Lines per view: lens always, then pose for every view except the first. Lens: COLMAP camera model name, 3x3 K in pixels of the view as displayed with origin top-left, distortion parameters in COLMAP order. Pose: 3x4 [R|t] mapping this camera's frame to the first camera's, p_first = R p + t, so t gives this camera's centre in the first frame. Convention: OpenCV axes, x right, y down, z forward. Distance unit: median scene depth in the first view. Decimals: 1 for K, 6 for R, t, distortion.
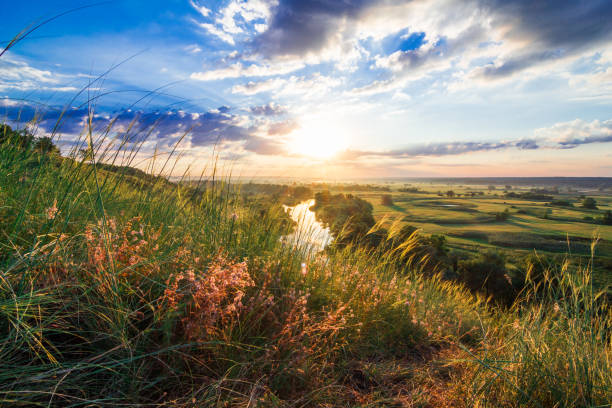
lens RADIAL K [[323.8, 0, 306.0], [0, 323.8, 204.0], [0, 0, 1]] dist [-0.030923, 0.000102]
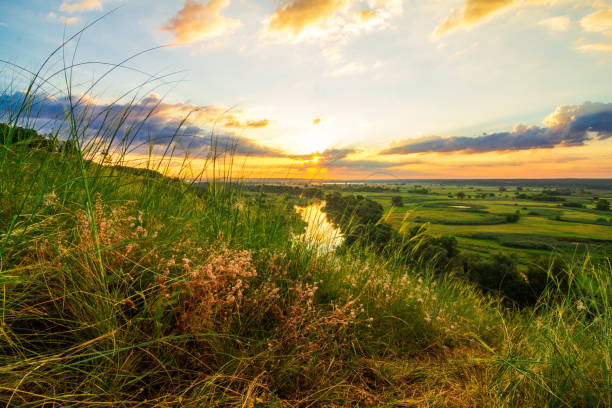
lens RADIAL K [[317.0, 0, 306.0], [0, 317.0, 204.0], [0, 0, 1]] dist [-0.030376, -0.000119]
pose [[0.999372, 0.002330, -0.035366, 0.013435], [-0.002444, 0.999992, -0.003195, 0.046974], [0.035358, 0.003280, 0.999369, 0.088285]]
